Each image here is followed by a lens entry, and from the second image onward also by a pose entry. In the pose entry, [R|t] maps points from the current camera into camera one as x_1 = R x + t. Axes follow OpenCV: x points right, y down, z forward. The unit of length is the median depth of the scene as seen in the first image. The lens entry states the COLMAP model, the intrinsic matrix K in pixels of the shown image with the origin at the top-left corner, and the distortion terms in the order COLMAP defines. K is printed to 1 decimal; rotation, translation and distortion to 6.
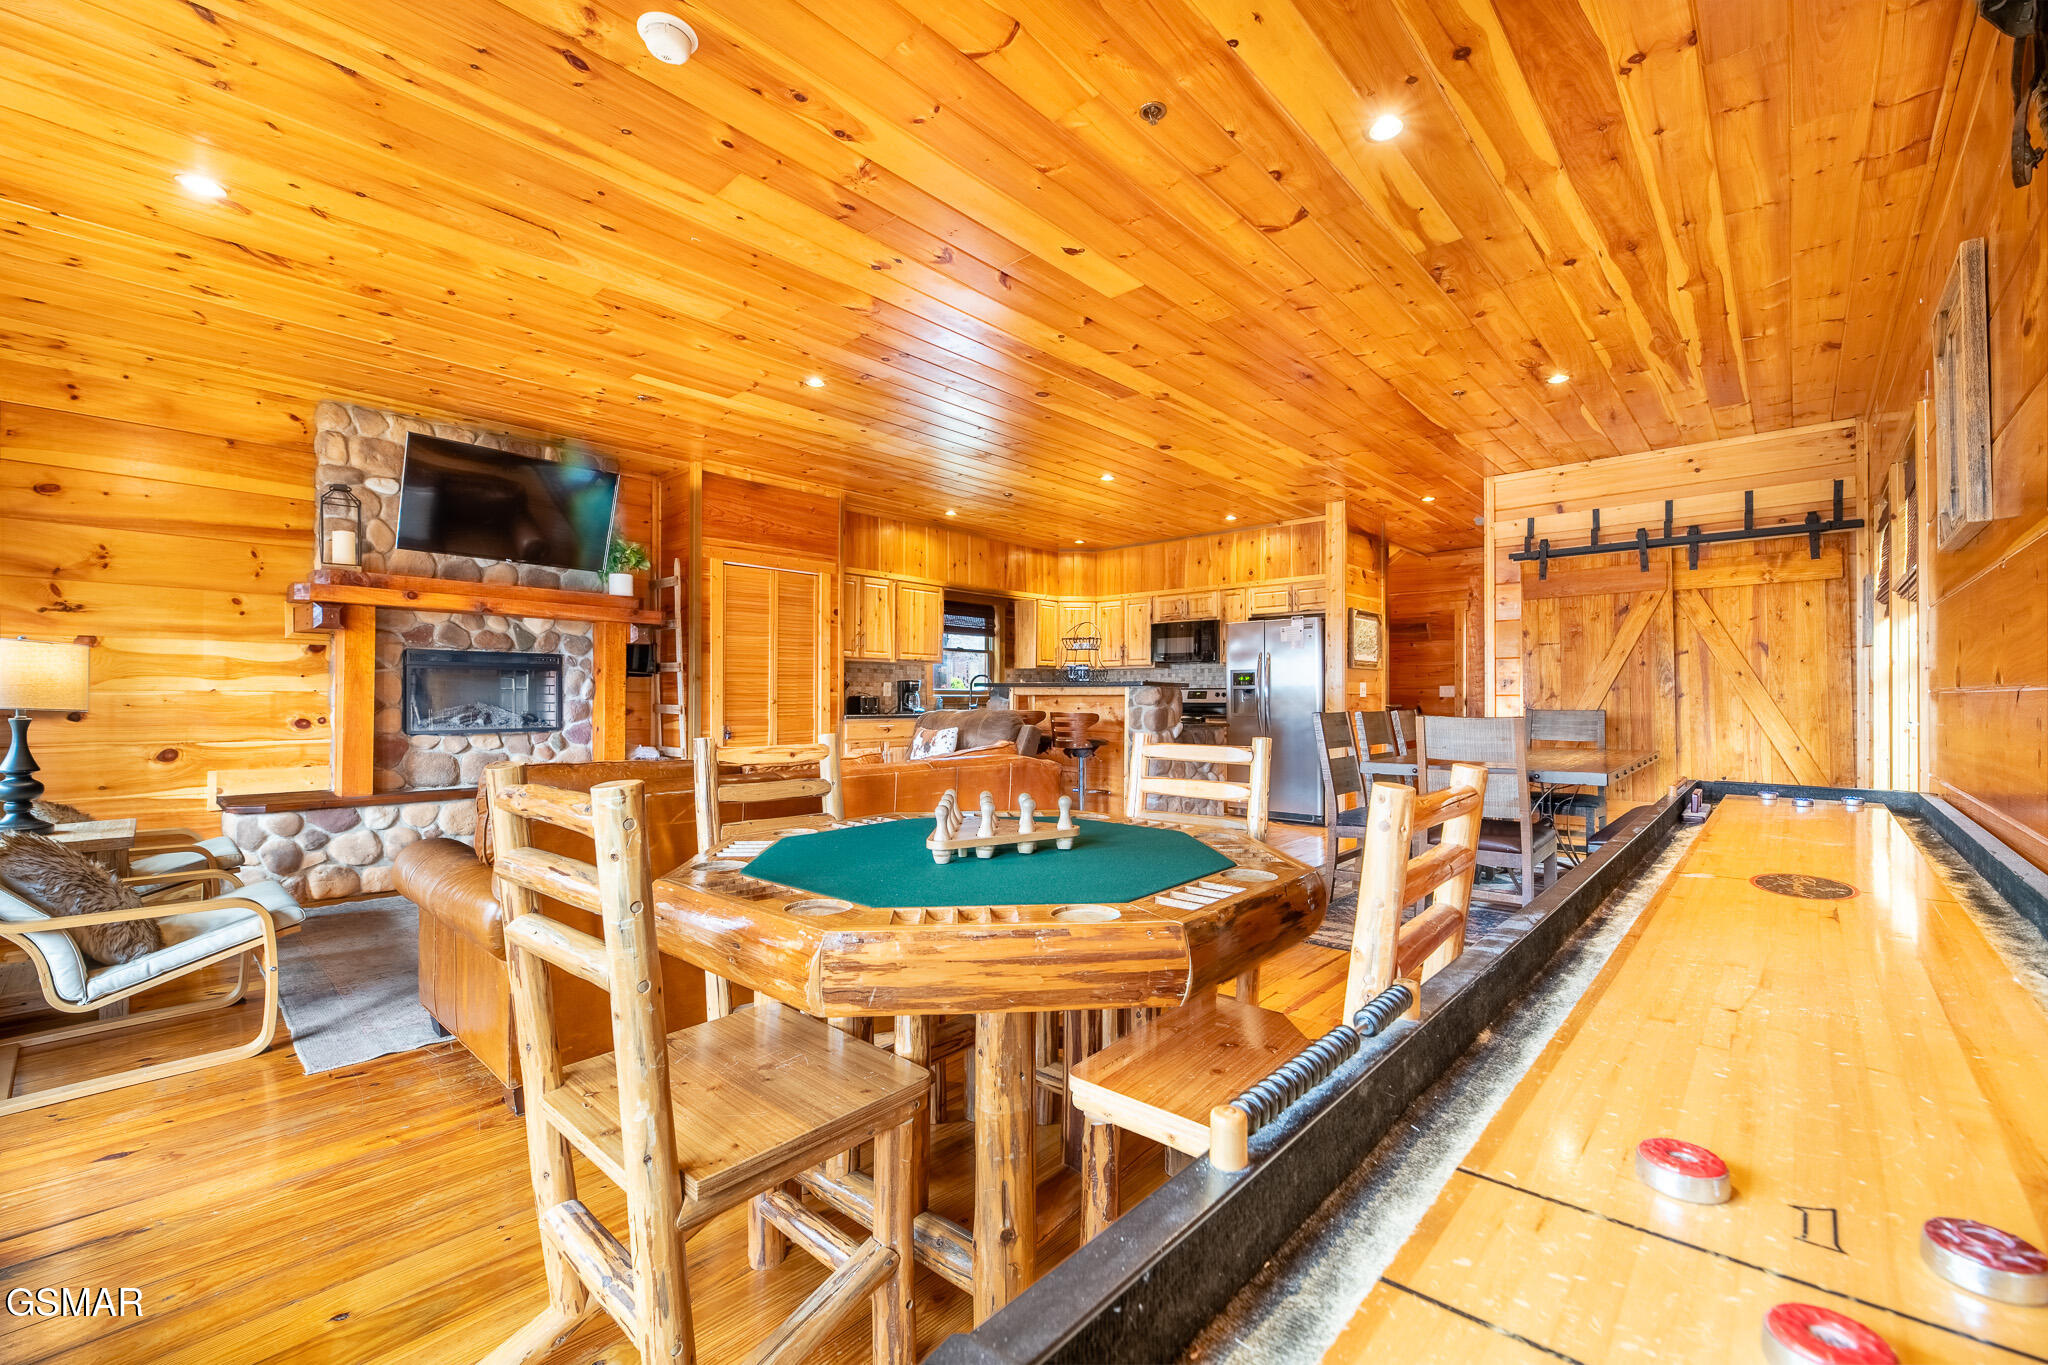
lens RADIAL K [[856.0, 0, 1017.8], [0, 856.0, 691.0], [0, 0, 1]] dist [-0.003773, -0.000960]
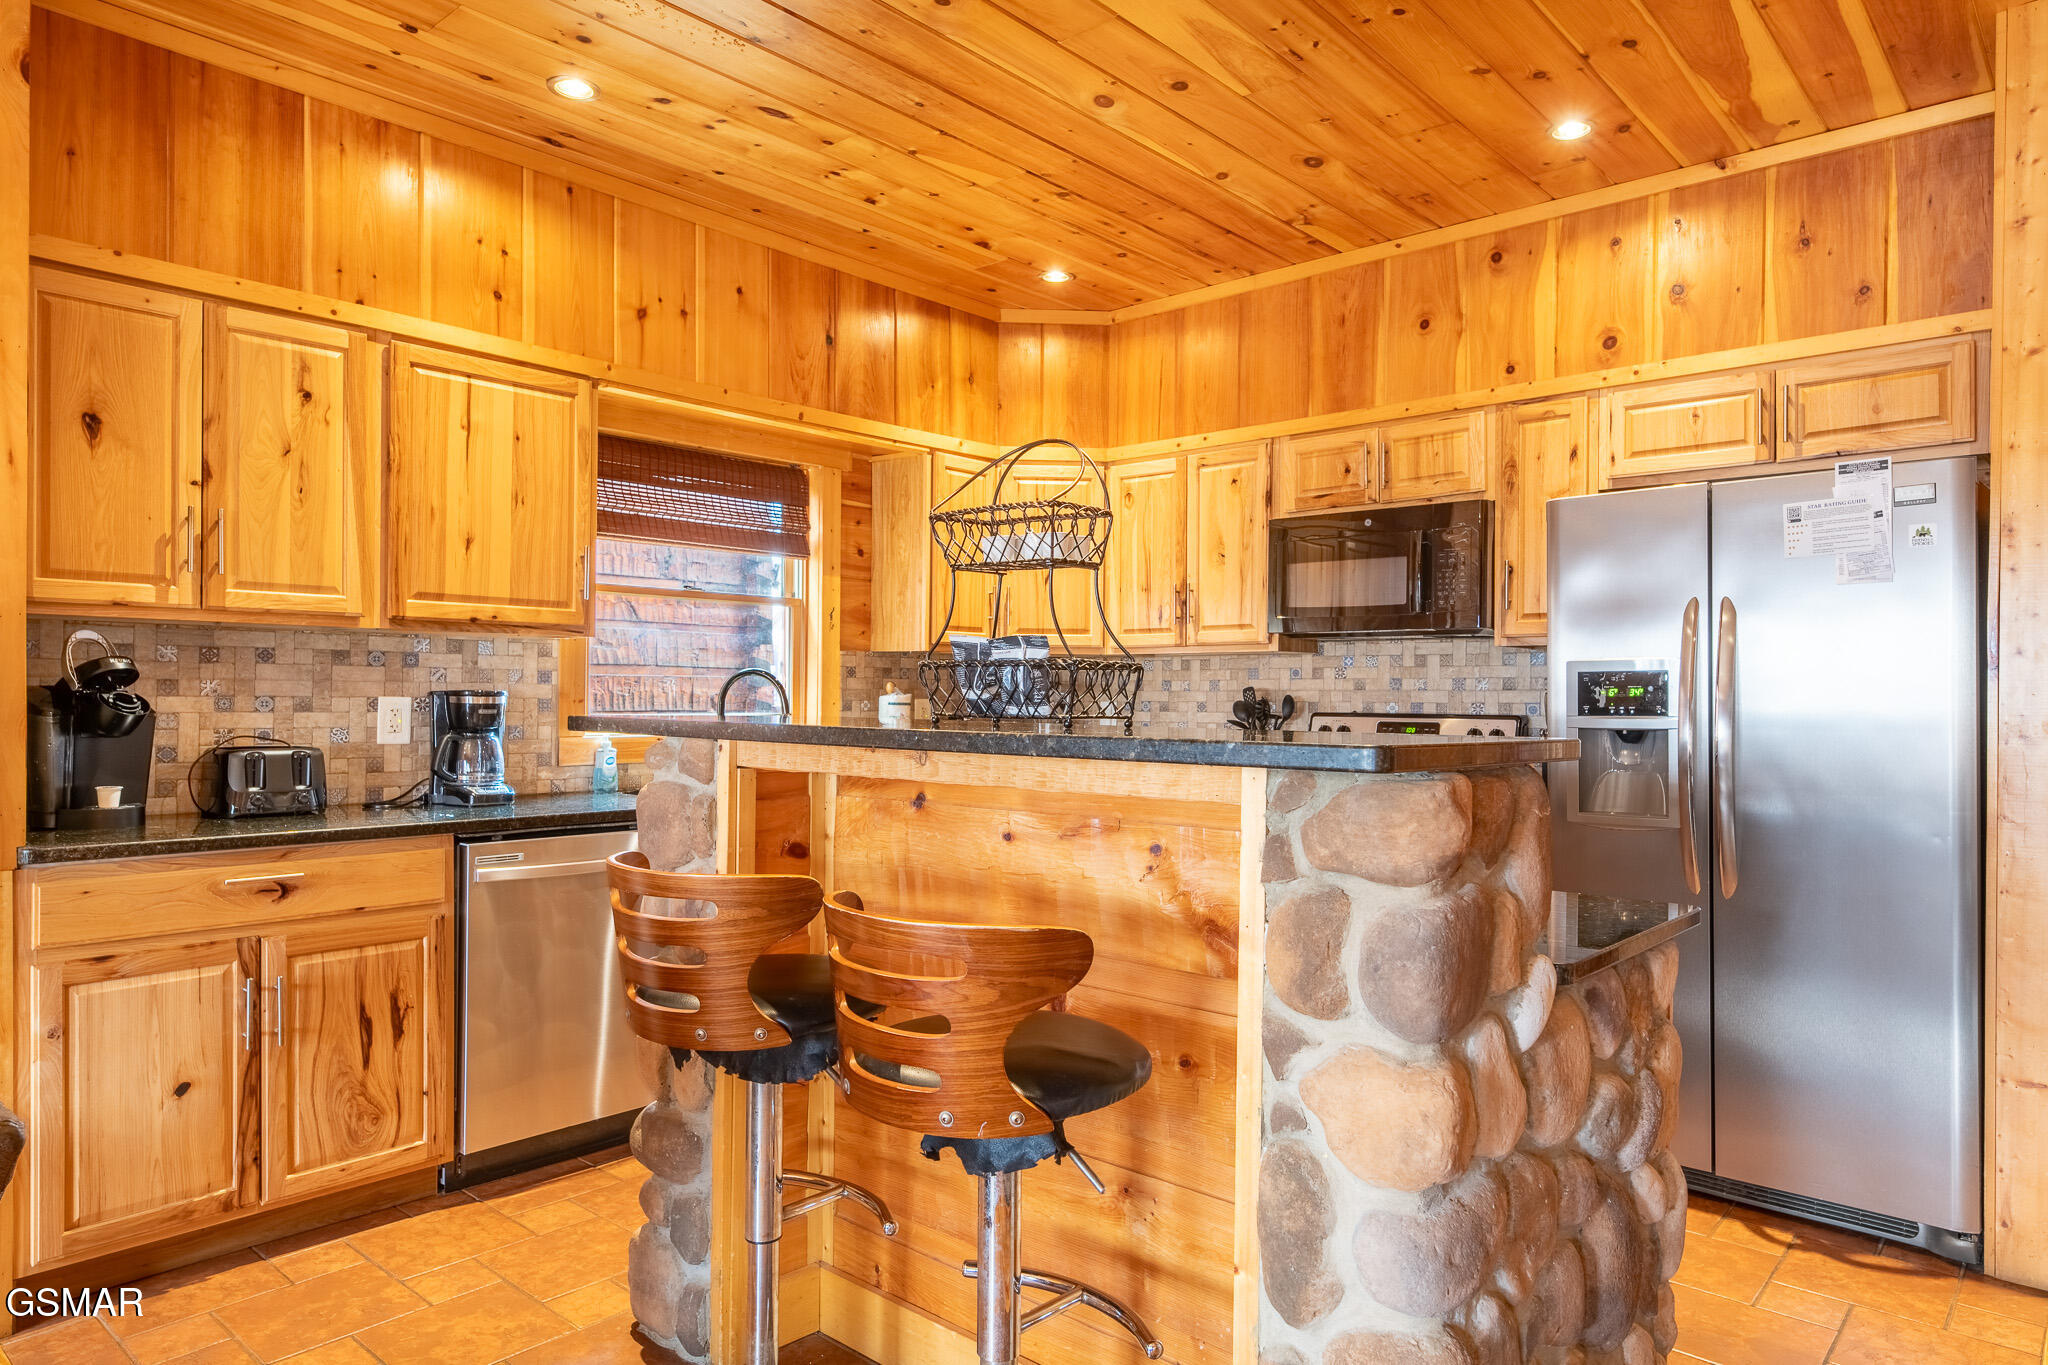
lens RADIAL K [[1281.6, 0, 1003.3], [0, 1281.6, 687.9], [0, 0, 1]] dist [0.023840, -0.006057]
pose [[0.999979, 0.005415, 0.003552, 0.075328], [-0.005426, 0.999981, 0.003063, -0.020718], [-0.003536, -0.003082, 0.999989, 0.739407]]
